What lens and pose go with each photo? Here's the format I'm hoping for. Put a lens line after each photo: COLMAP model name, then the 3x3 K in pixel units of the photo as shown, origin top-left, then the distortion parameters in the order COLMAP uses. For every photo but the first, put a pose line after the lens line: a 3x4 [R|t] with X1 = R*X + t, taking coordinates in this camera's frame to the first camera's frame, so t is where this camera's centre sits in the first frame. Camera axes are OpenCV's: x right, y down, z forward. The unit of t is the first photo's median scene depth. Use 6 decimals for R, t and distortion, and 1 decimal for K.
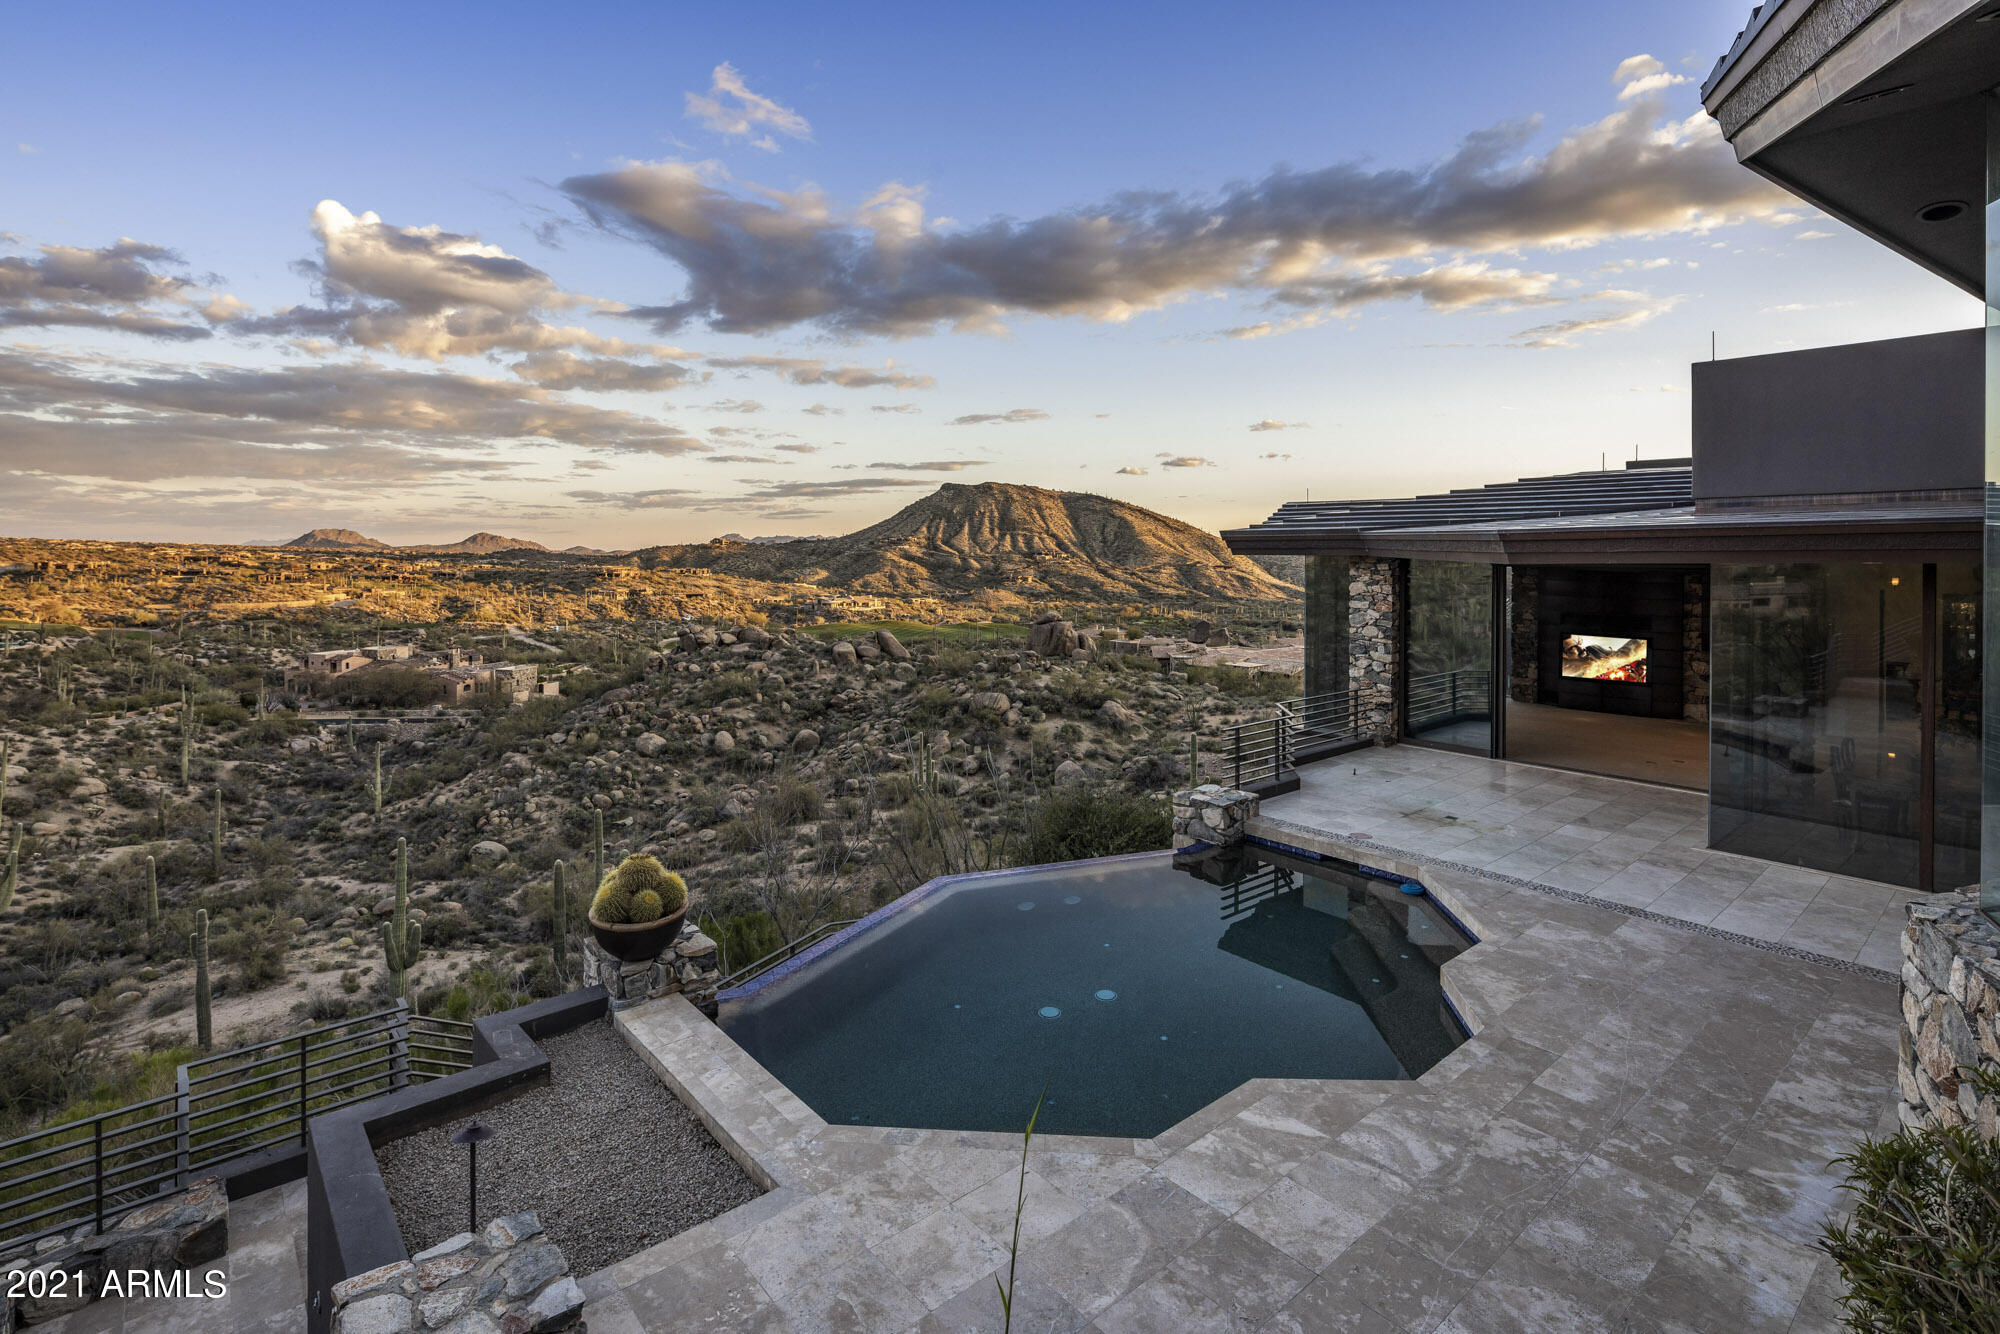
lens RADIAL K [[967.4, 0, 994.0], [0, 967.4, 554.2], [0, 0, 1]] dist [0.006029, -0.004965]
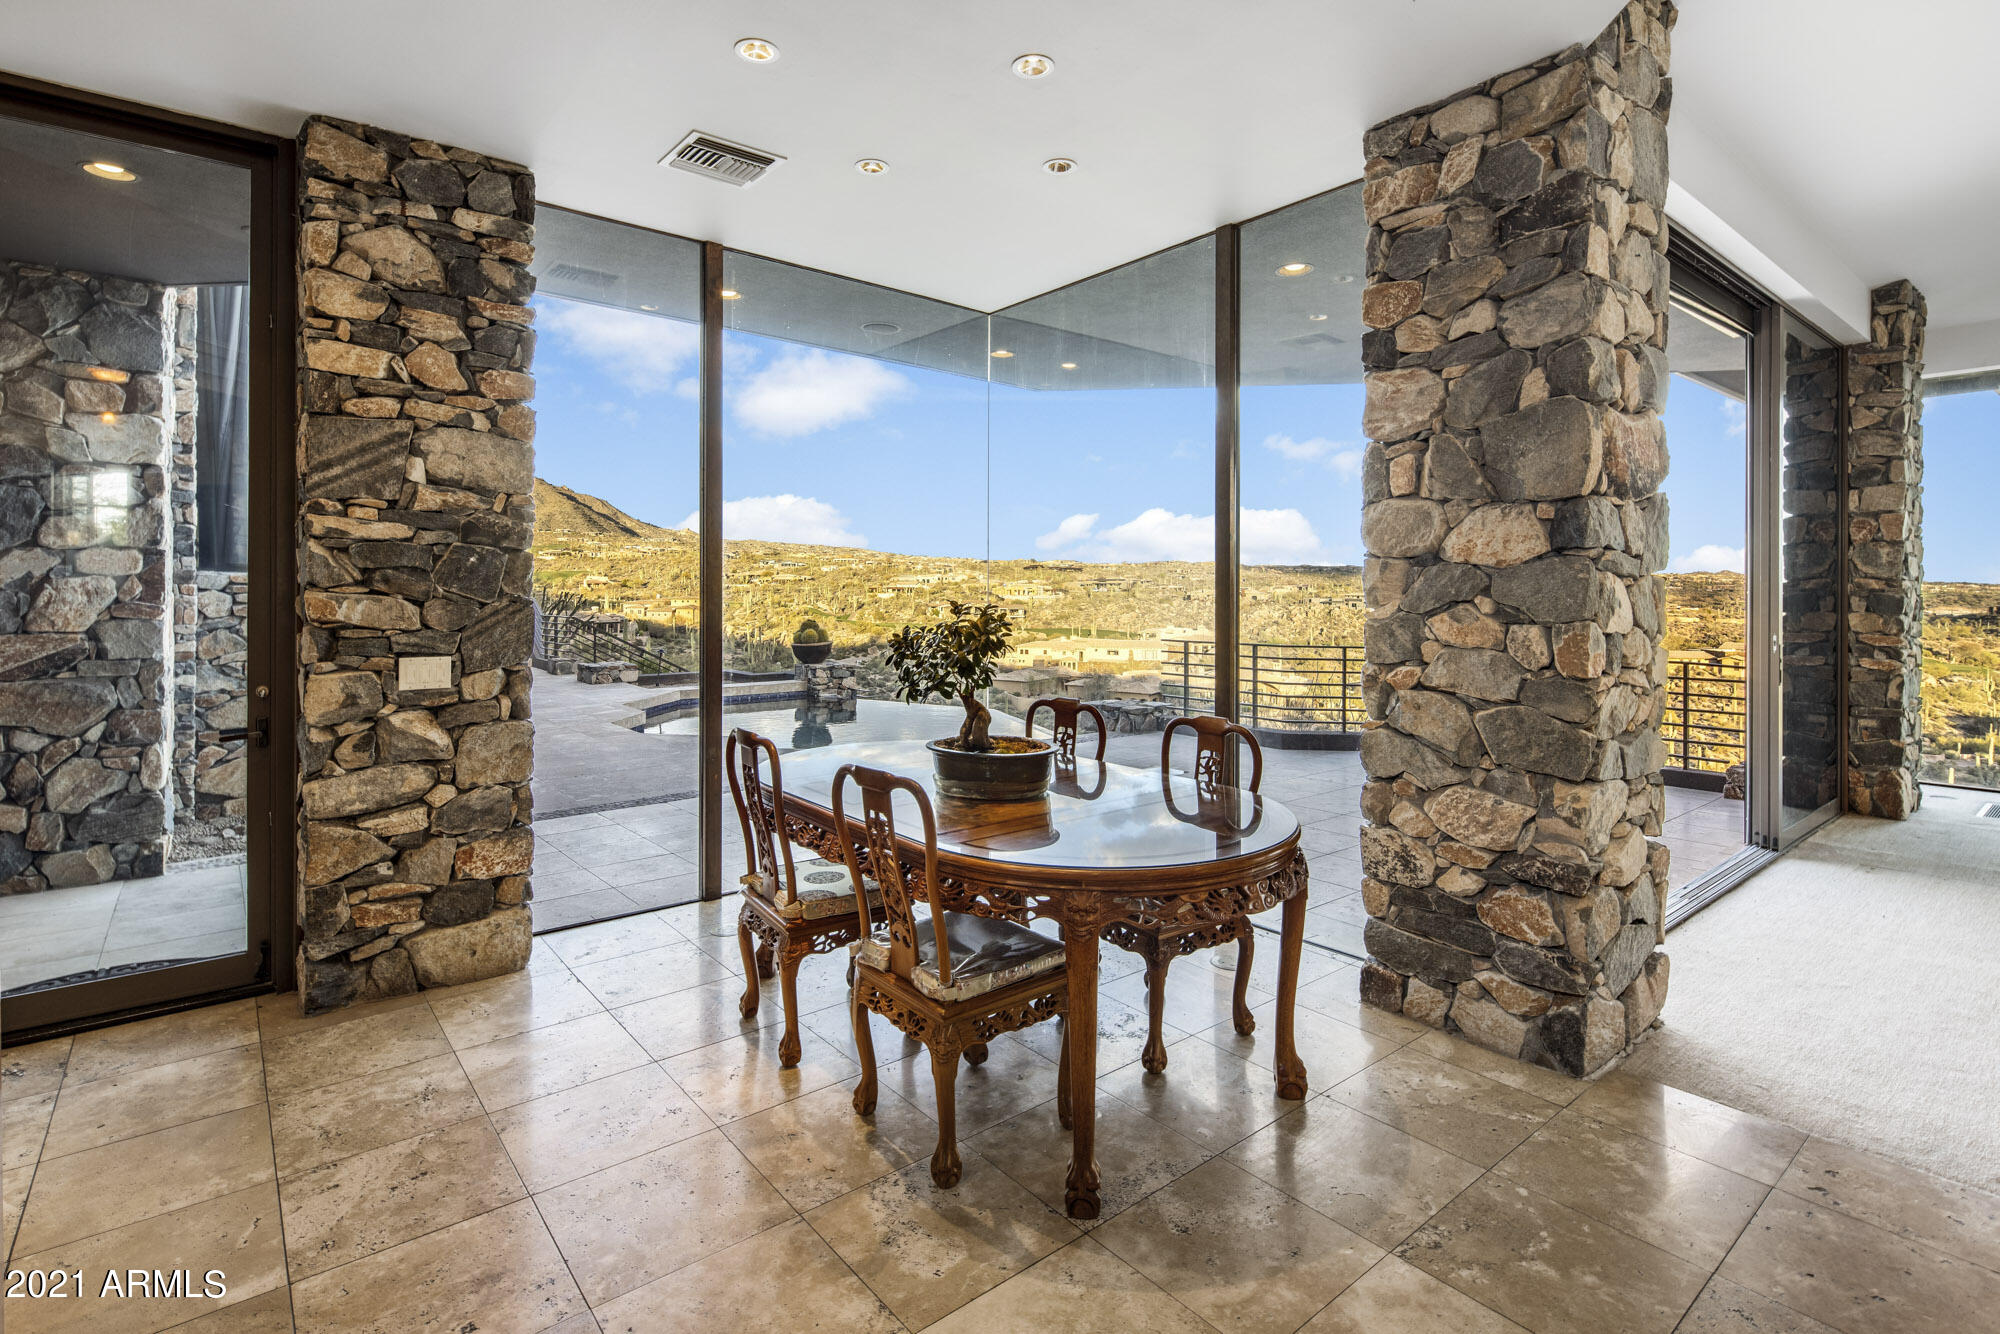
lens RADIAL K [[967.4, 0, 1003.9], [0, 967.4, 589.0], [0, 0, 1]] dist [0.006029, -0.004965]
pose [[-0.023603, -0.004143, -0.999713, 0.077699], [-0.008399, 0.999957, -0.003946, 0.009859], [0.999686, 0.008303, -0.023637, 0.061869]]
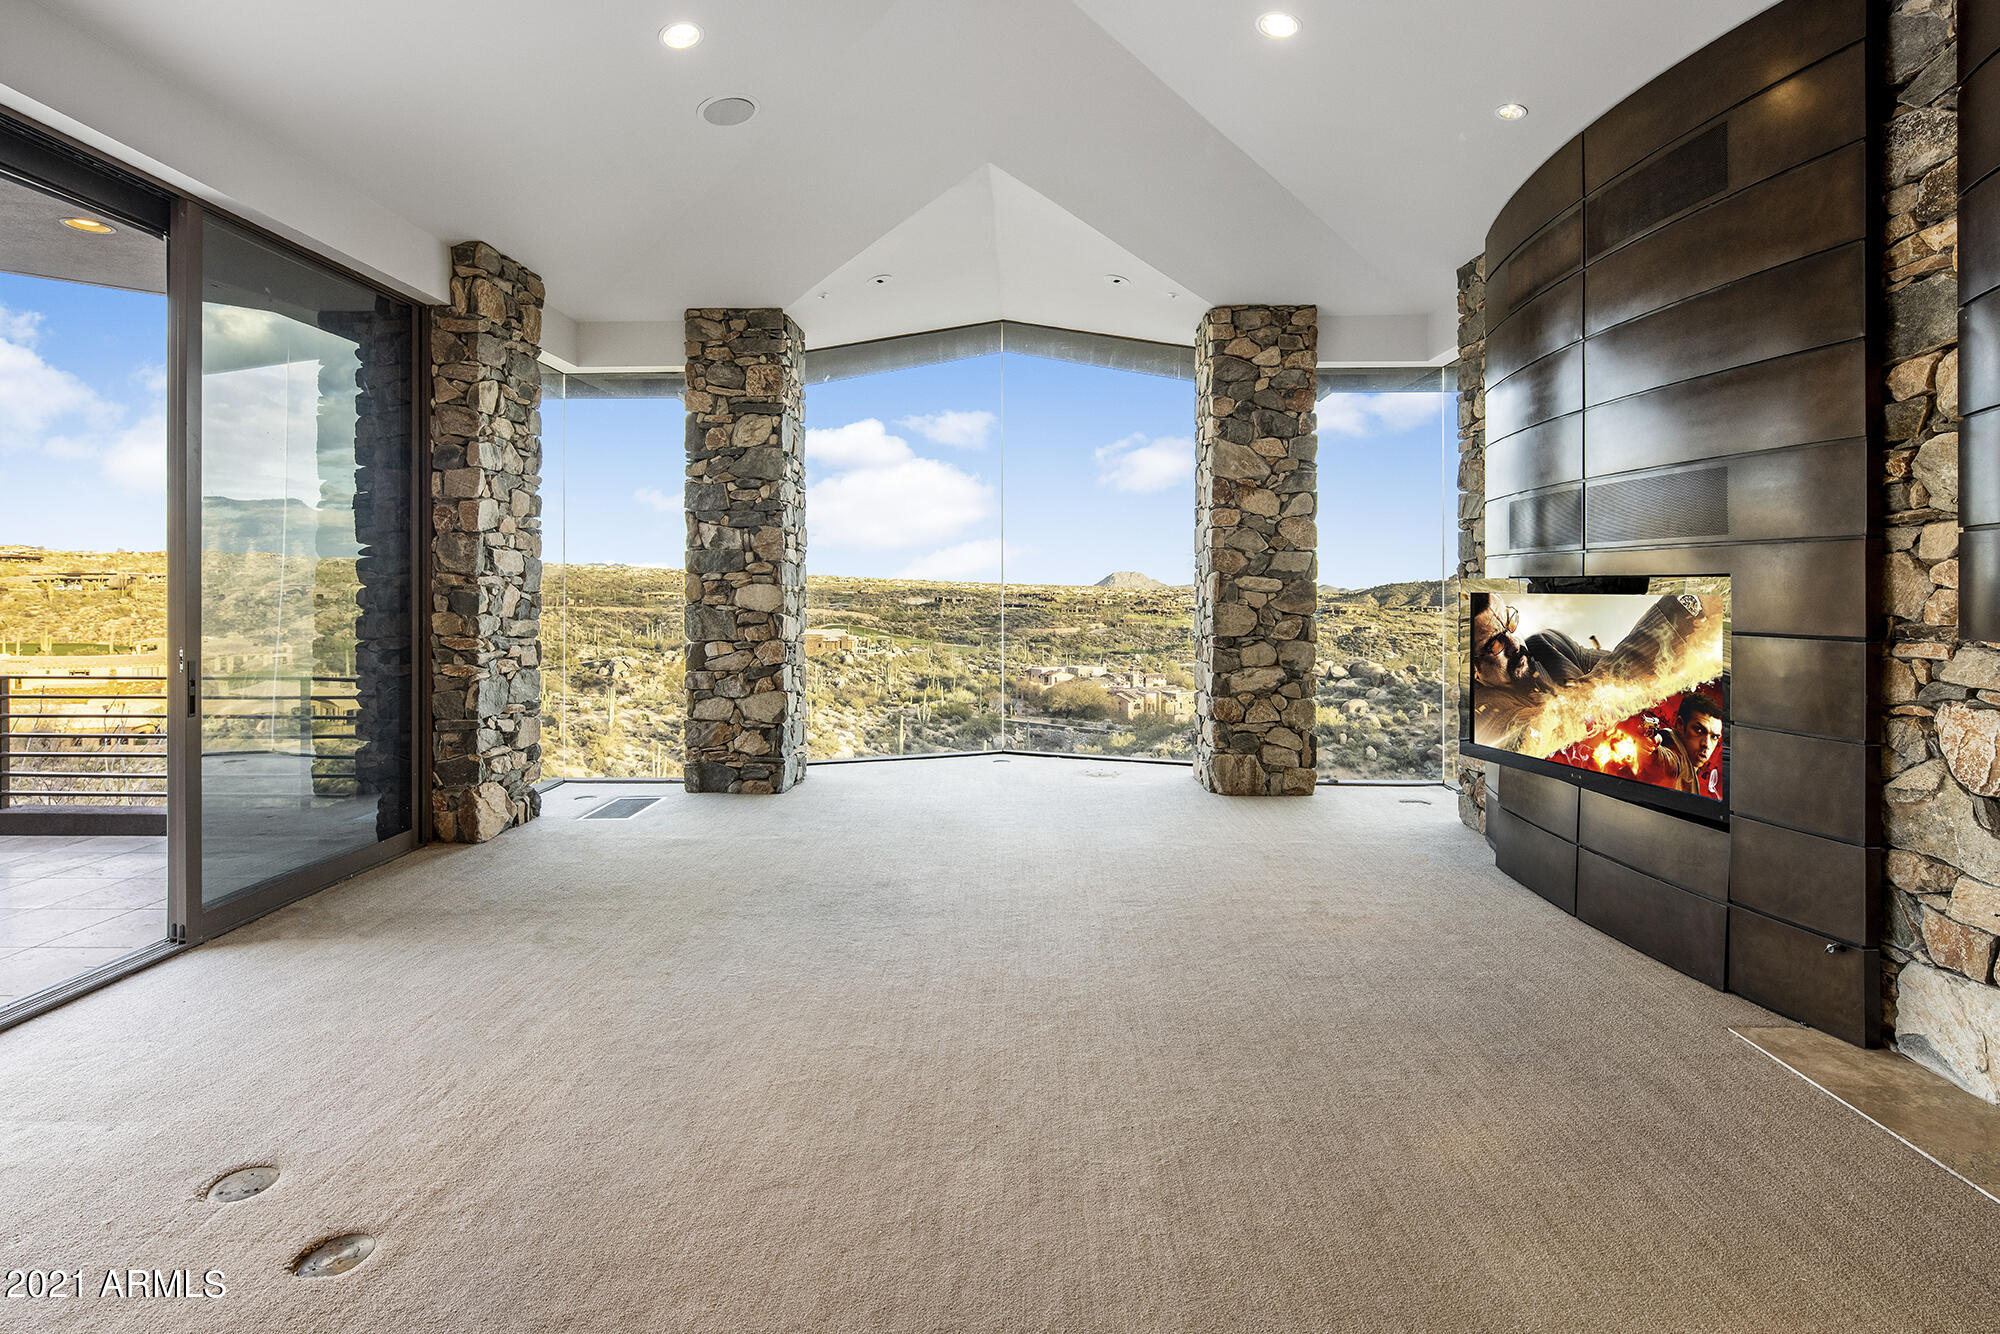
lens RADIAL K [[967.4, 0, 997.4], [0, 967.4, 588.6], [0, 0, 1]] dist [0.006029, -0.004965]
pose [[0.739279, -0.002961, -0.673393, 0.075524], [-0.000477, 0.999988, -0.004921, 0.009692], [0.673399, 0.003959, 0.739268, 0.082176]]
